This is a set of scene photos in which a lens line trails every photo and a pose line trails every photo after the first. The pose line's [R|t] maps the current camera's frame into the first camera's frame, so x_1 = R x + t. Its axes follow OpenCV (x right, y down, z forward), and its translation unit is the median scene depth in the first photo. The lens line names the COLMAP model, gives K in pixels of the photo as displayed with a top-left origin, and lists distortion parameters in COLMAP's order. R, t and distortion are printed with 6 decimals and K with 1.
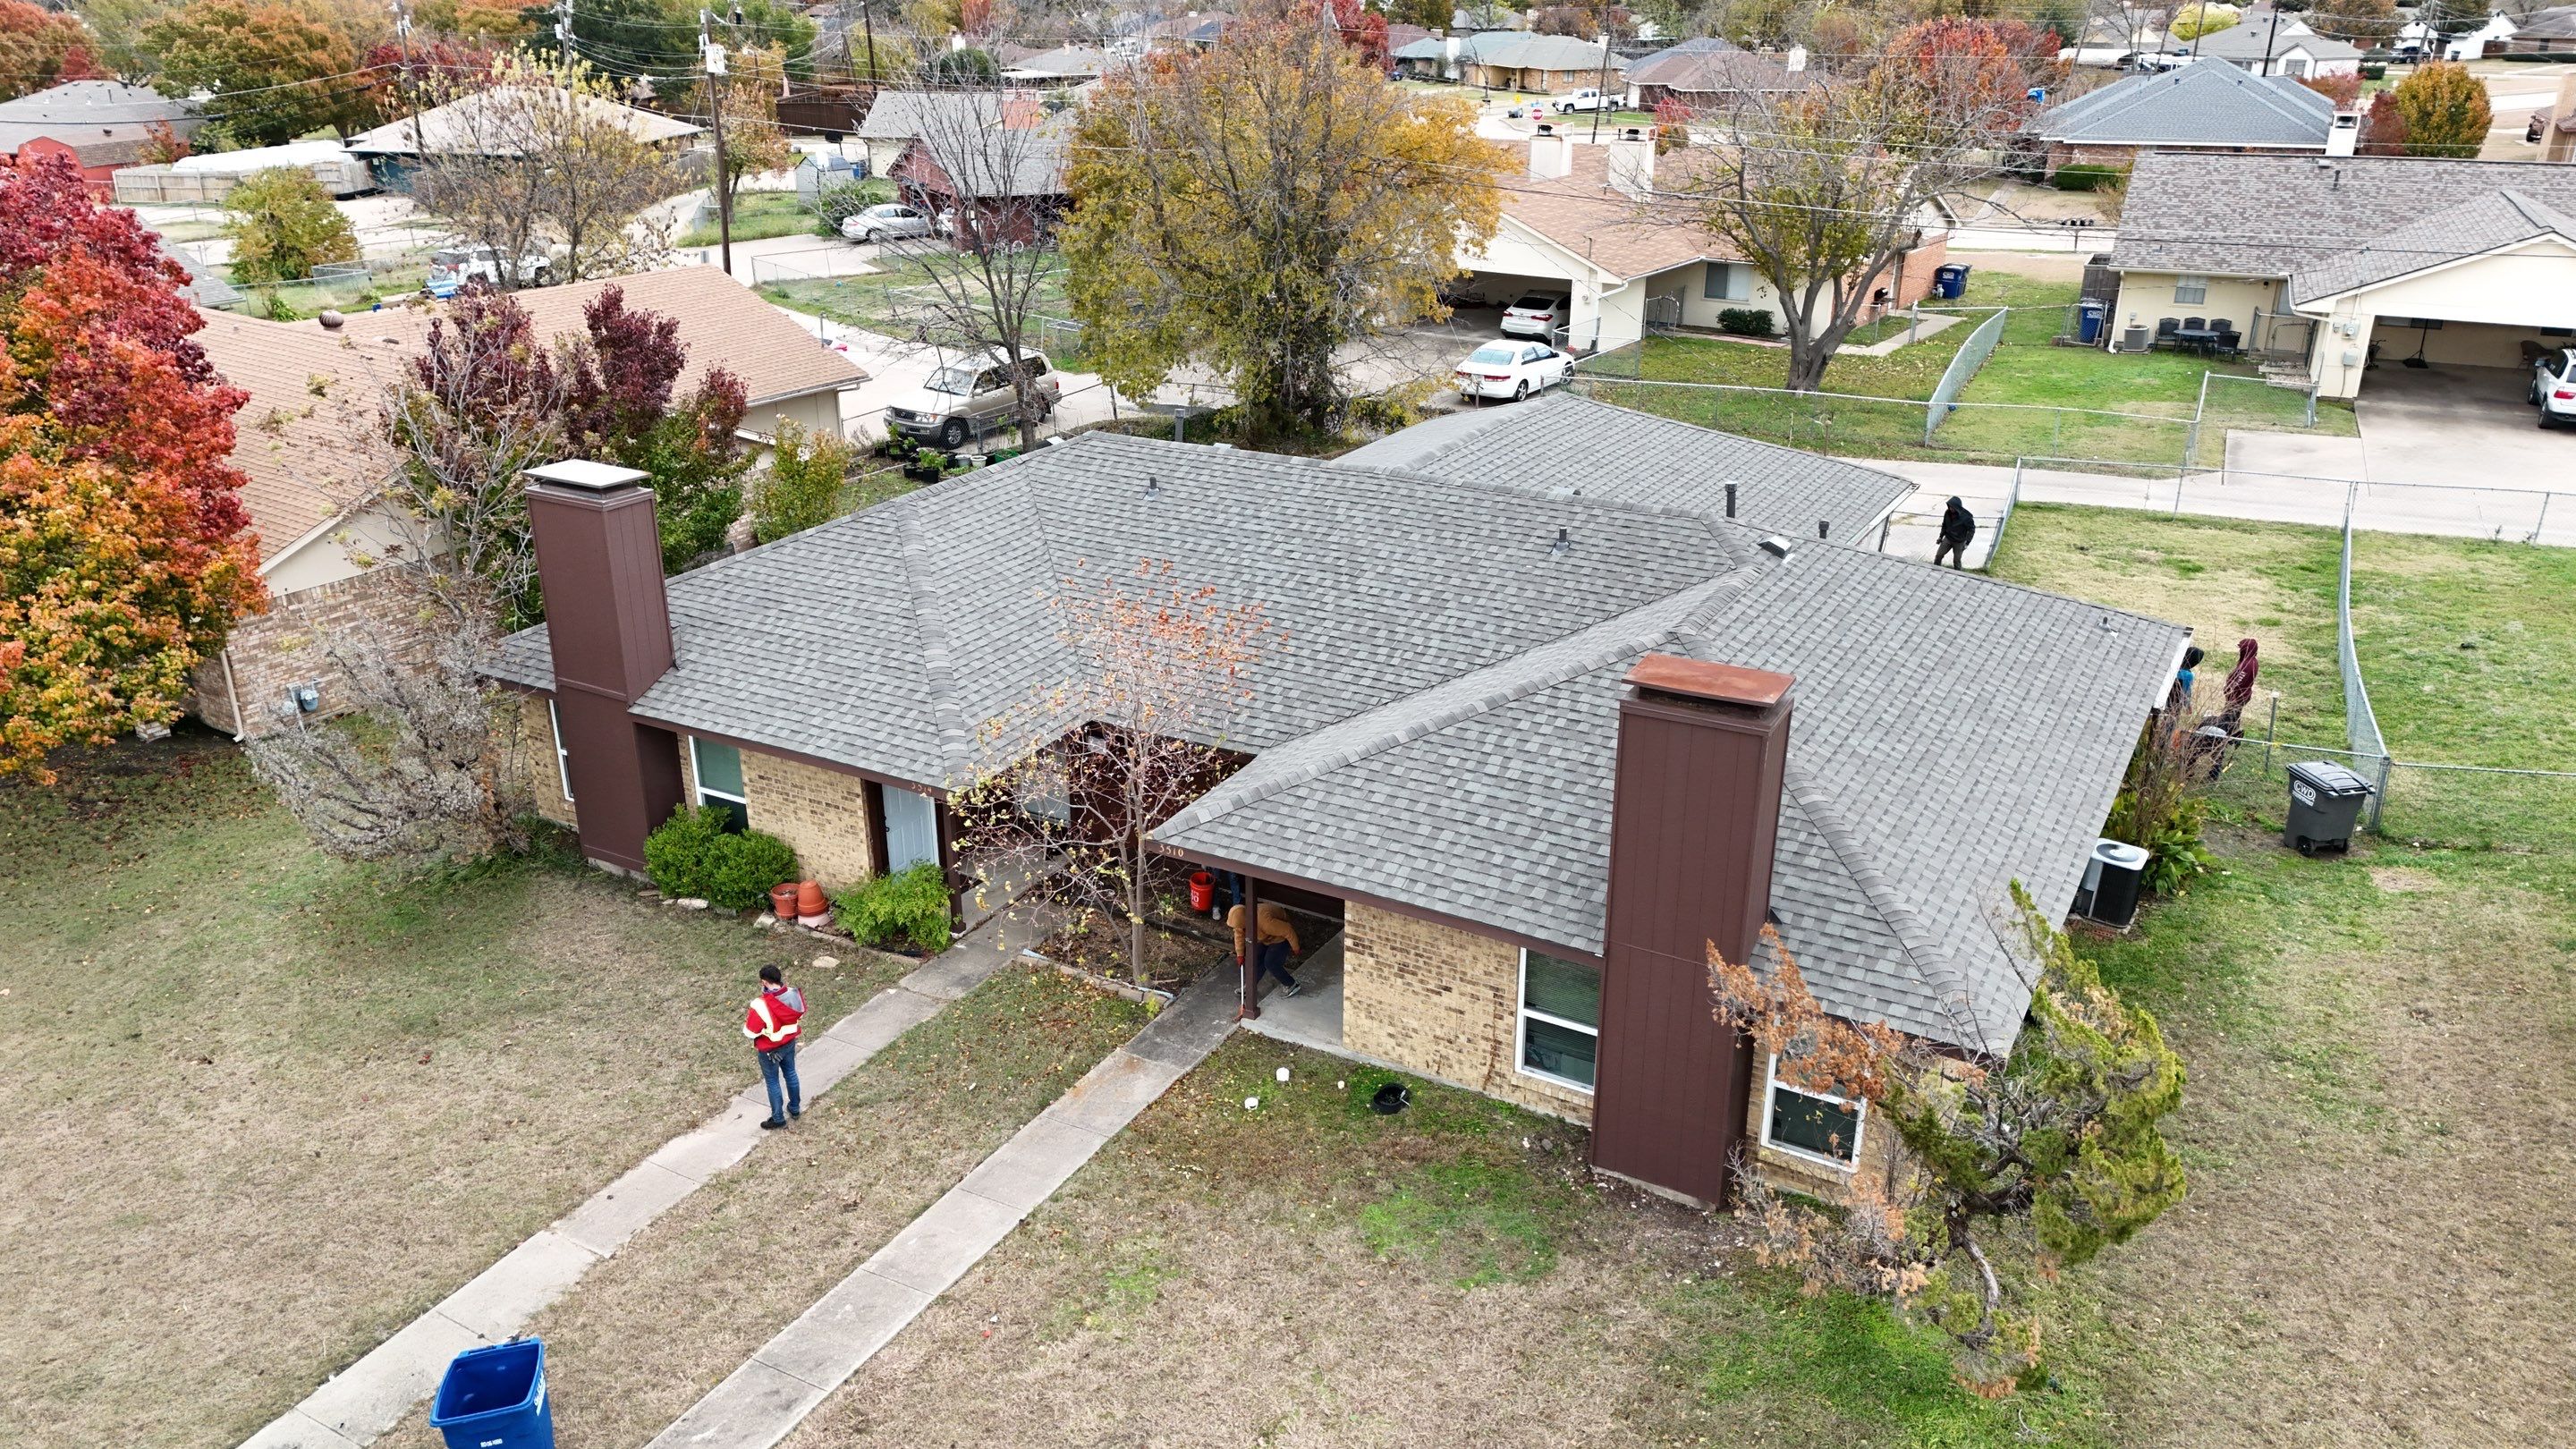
lens RADIAL K [[1865.0, 0, 1287.3], [0, 1865.0, 735.9], [0, 0, 1]] dist [0.063061, -0.055167]
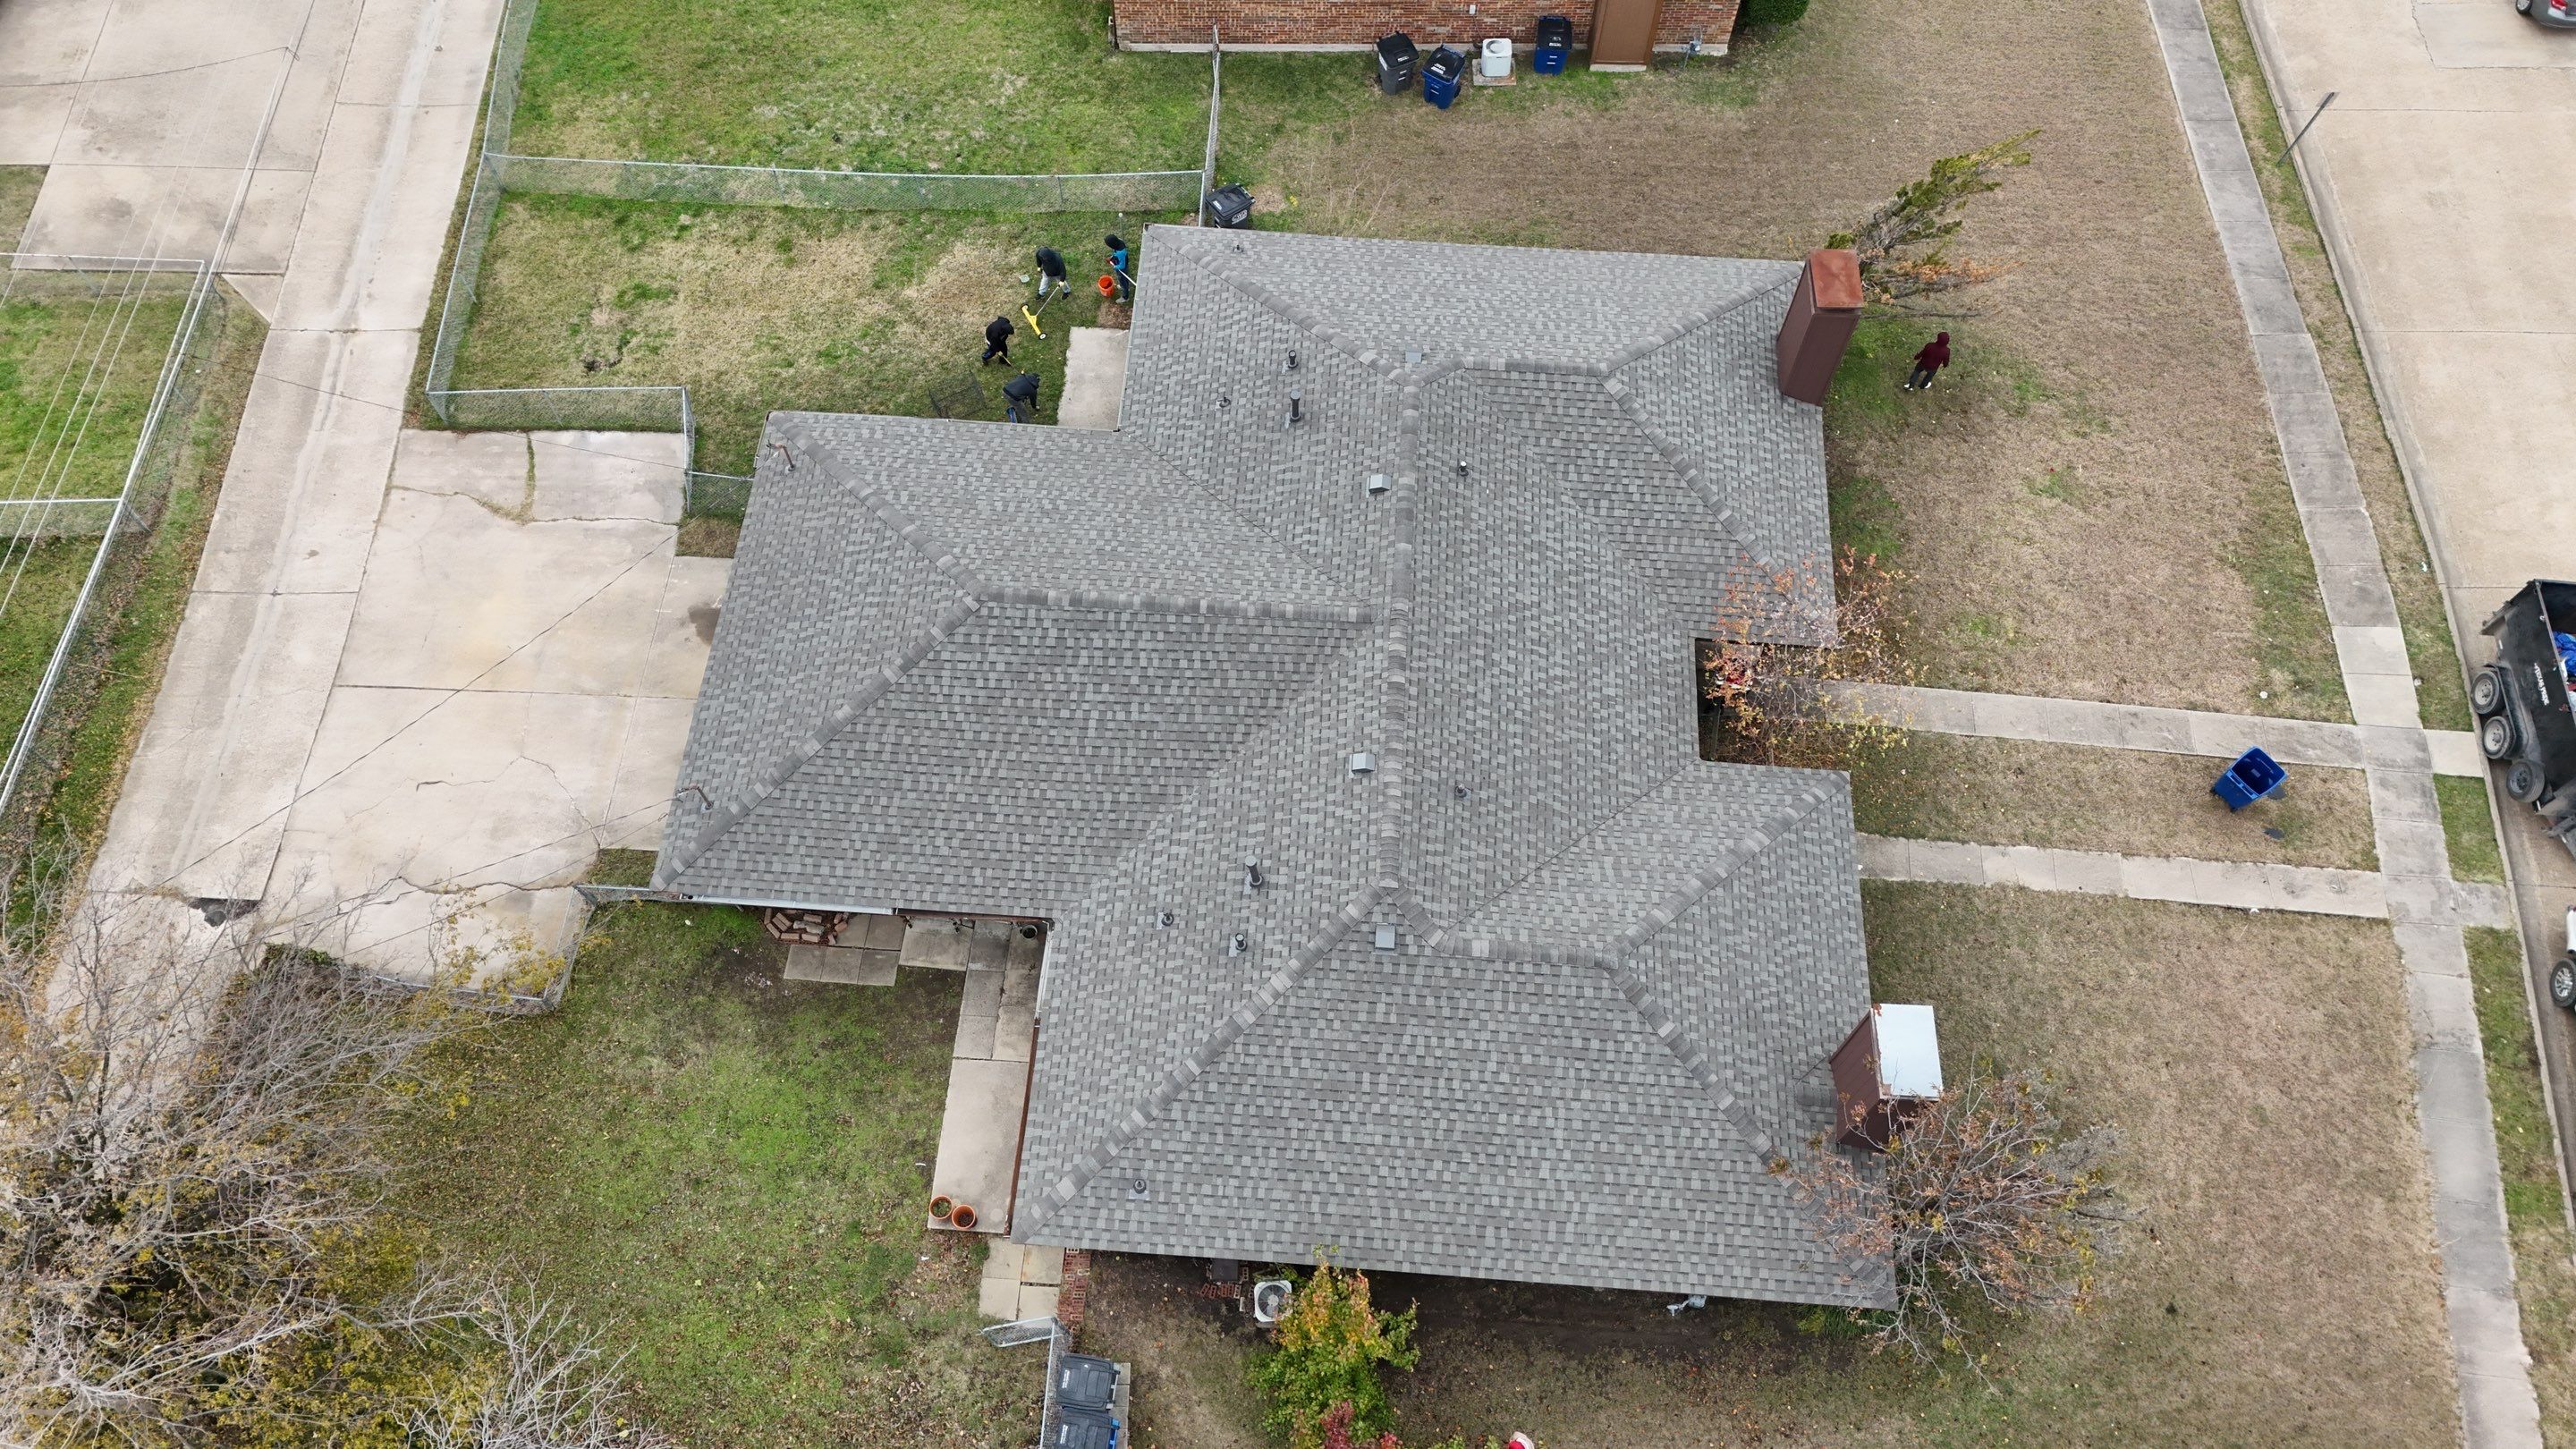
lens RADIAL K [[1865.0, 0, 1283.7], [0, 1865.0, 718.7], [0, 0, 1]] dist [0.063061, -0.055167]
pose [[-0.436060, -0.791461, 0.428301, -0.536830], [0.332923, 0.300289, 0.893862, -1.347678], [-0.836071, 0.532368, 0.132551, 1.058009]]
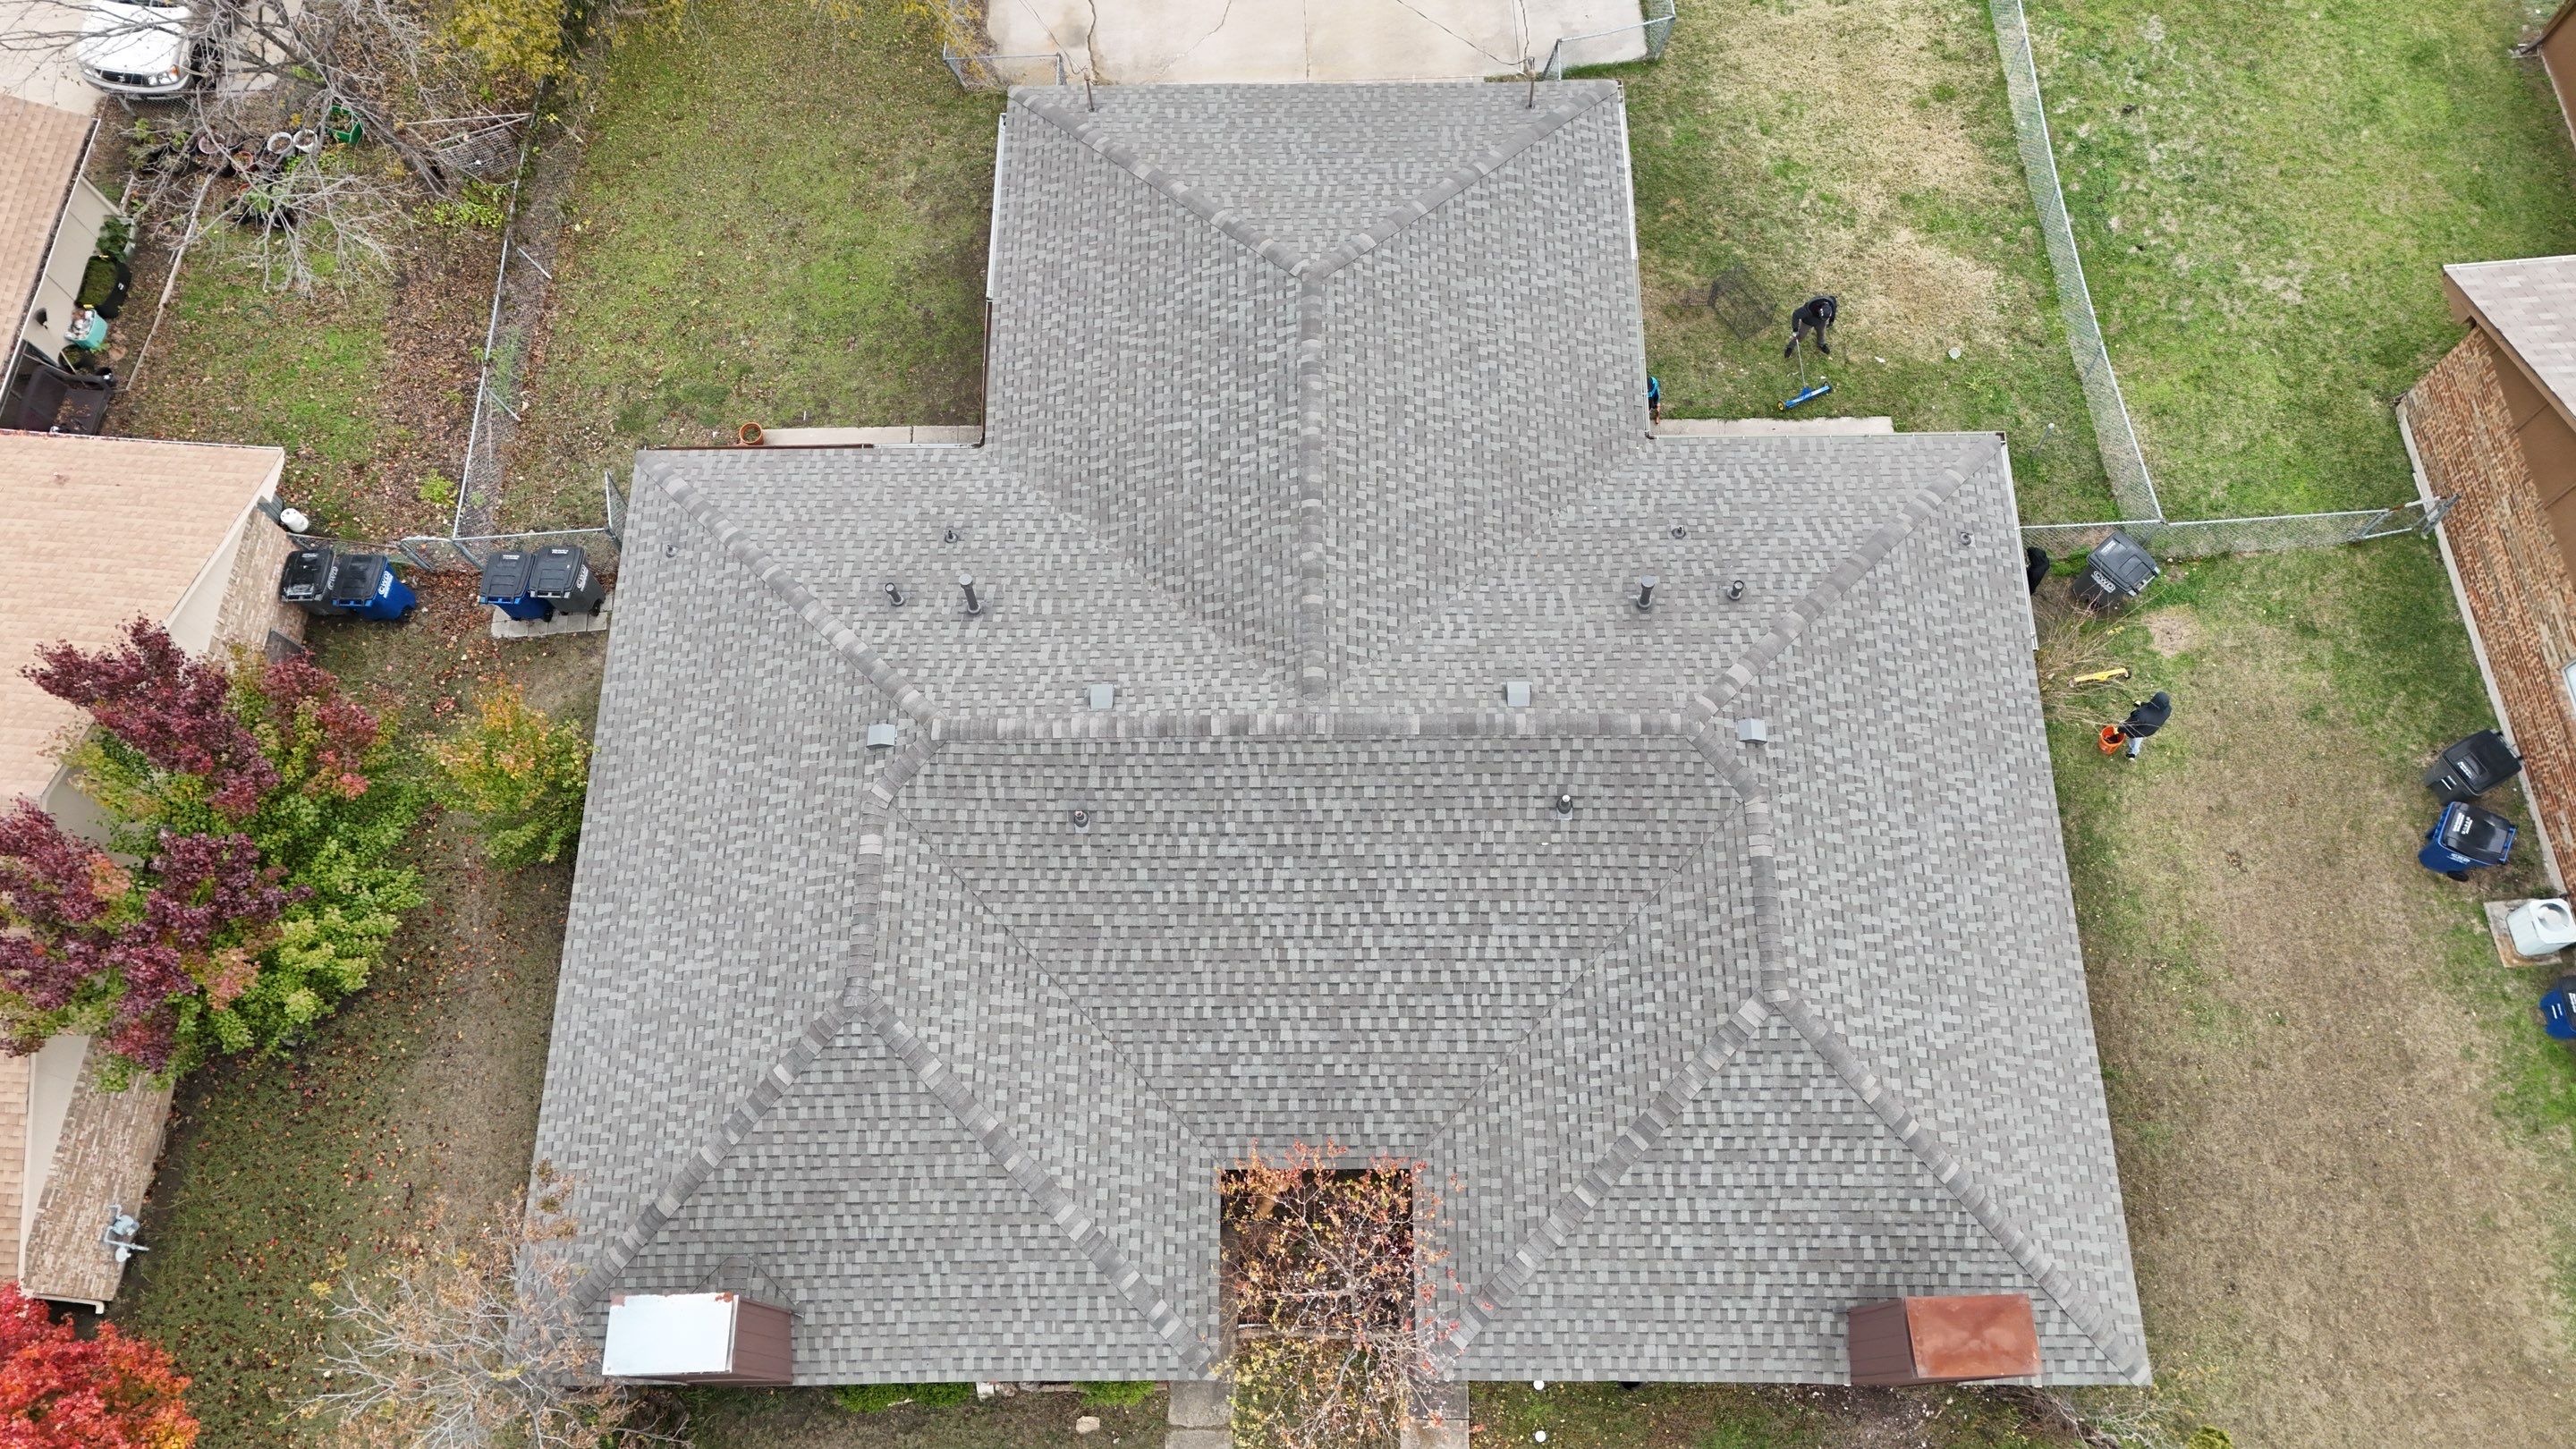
lens RADIAL K [[1865.0, 0, 1290.0], [0, 1865.0, 720.3], [0, 0, 1]] dist [0.063061, -0.055167]
pose [[0.867748, -0.468435, 0.166076, -0.128253], [0.205057, 0.641829, 0.738923, -0.925717], [-0.452730, -0.607144, 0.653002, 0.458123]]
